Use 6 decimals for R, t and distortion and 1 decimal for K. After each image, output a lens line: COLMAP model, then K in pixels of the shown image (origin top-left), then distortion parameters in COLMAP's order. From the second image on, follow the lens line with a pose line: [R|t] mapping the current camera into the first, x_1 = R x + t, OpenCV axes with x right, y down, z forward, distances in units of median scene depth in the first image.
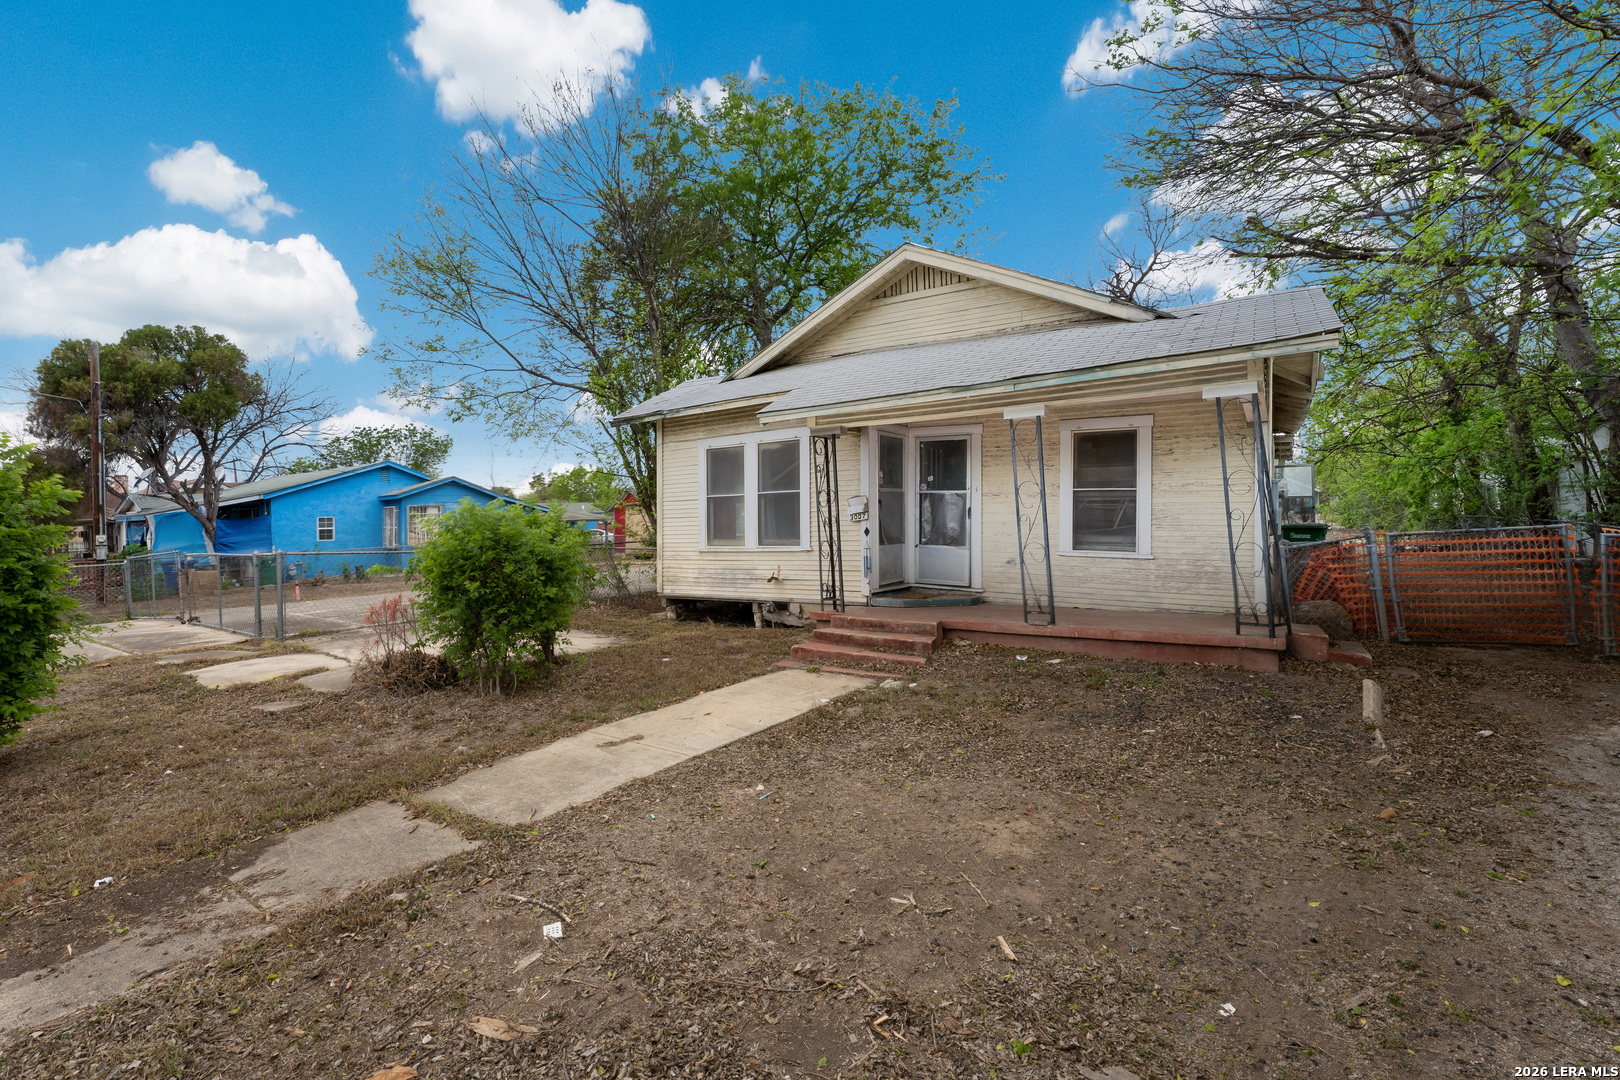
lens RADIAL K [[672.3, 0, 814.7], [0, 672.3, 529.1], [0, 0, 1]] dist [-0.020363, 0.000143]
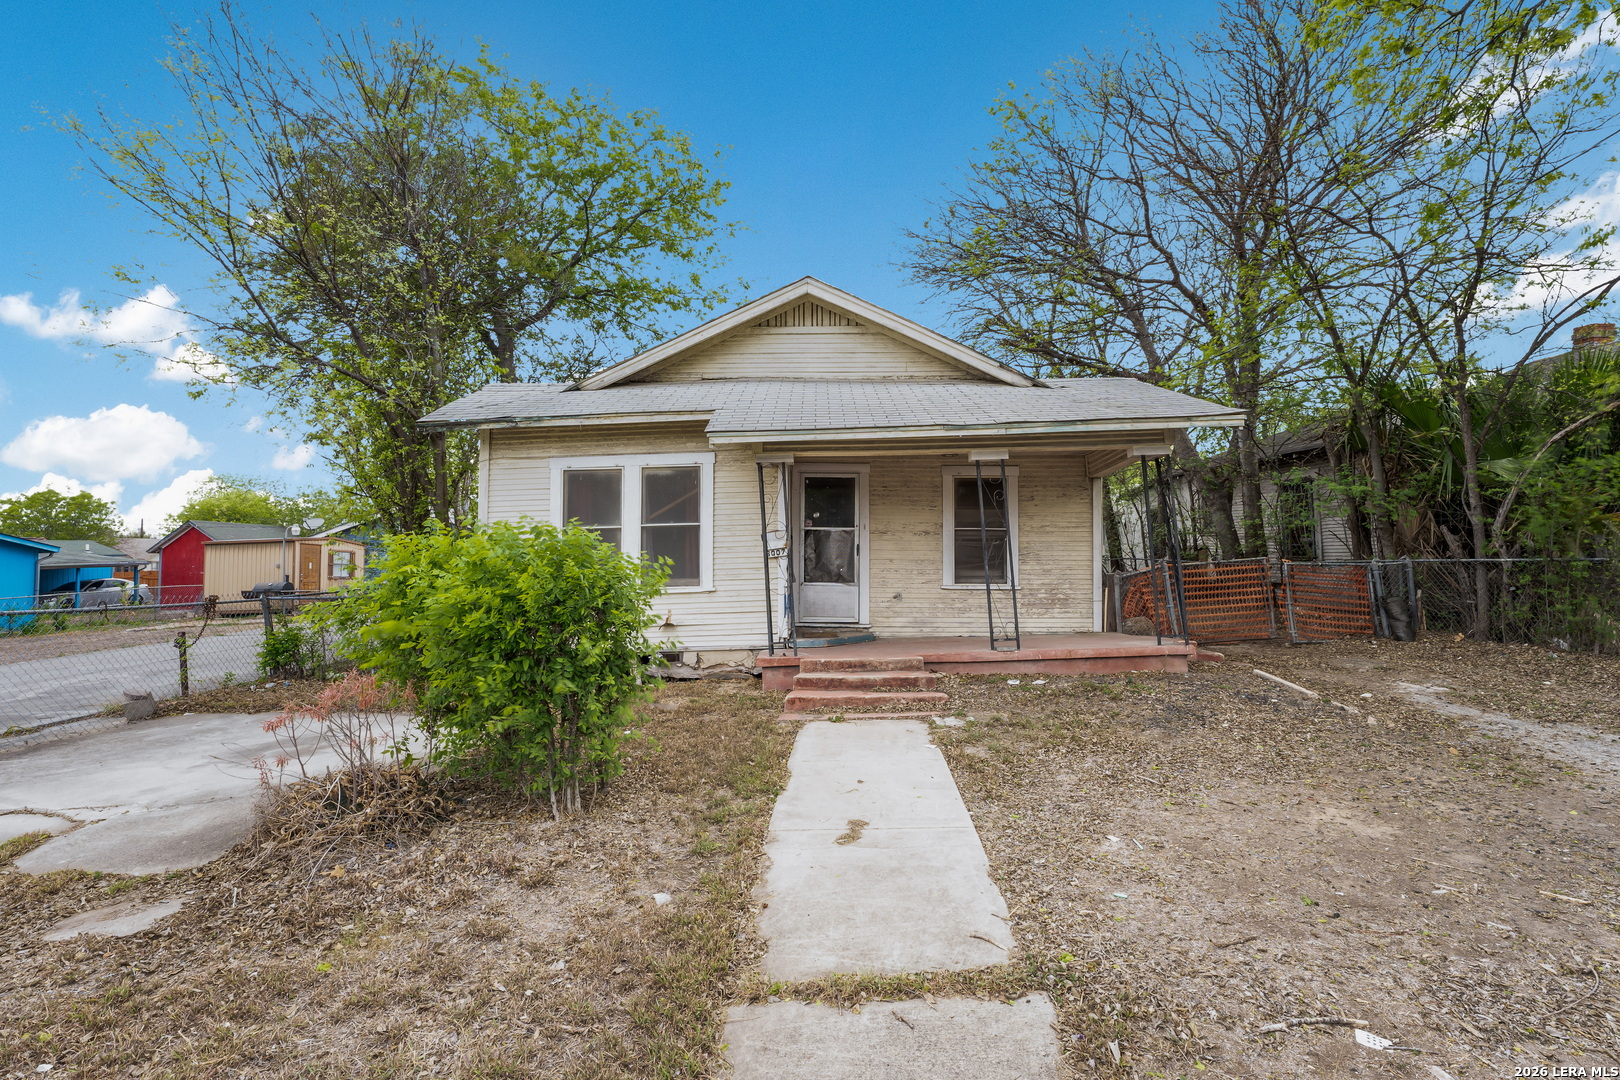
lens RADIAL K [[672.3, 0, 814.7], [0, 672.3, 529.1], [0, 0, 1]] dist [-0.020363, 0.000143]
pose [[0.846958, 0.023636, 0.531134, -0.369040], [0.012179, 0.997887, -0.063829, 0.008899], [-0.531520, 0.060529, 0.844880, 0.174380]]
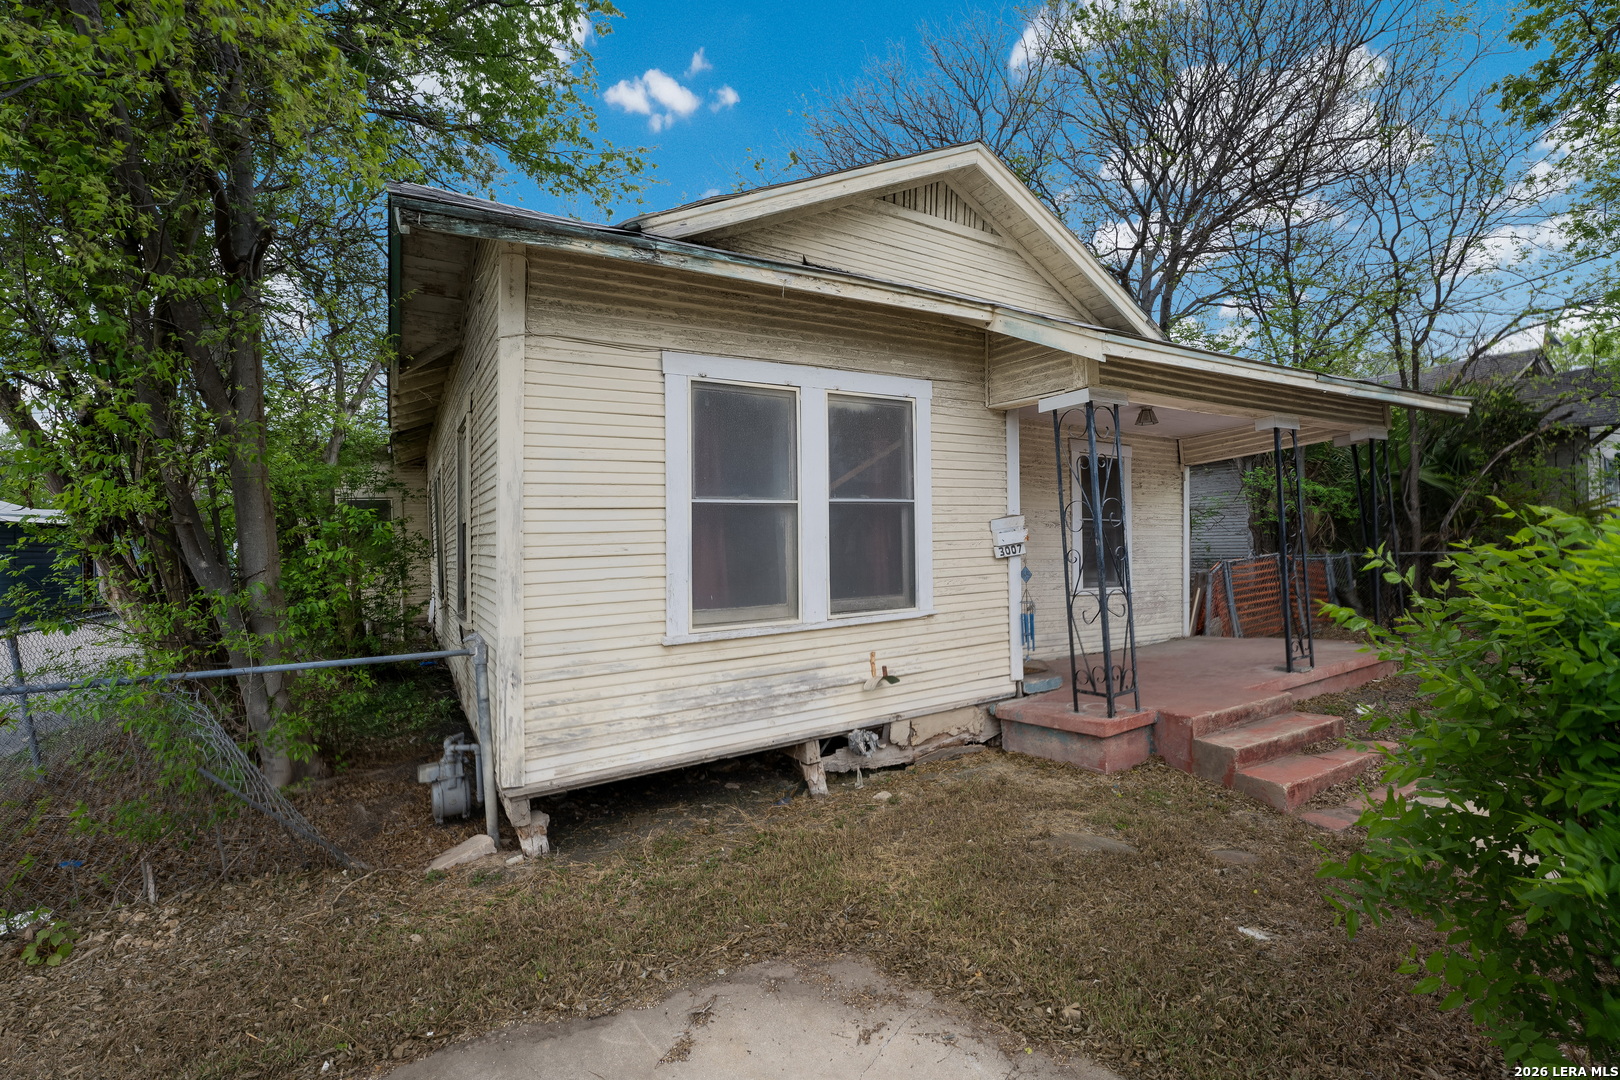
lens RADIAL K [[677.2, 0, 788.6], [0, 677.2, 551.0], [0, 0, 1]] dist [-0.019454, 0.000161]
pose [[0.479496, 0.001367, 0.877543, -0.532586], [0.031201, 0.999340, -0.018605, -0.011548], [-0.876989, 0.036302, 0.479137, 0.848363]]
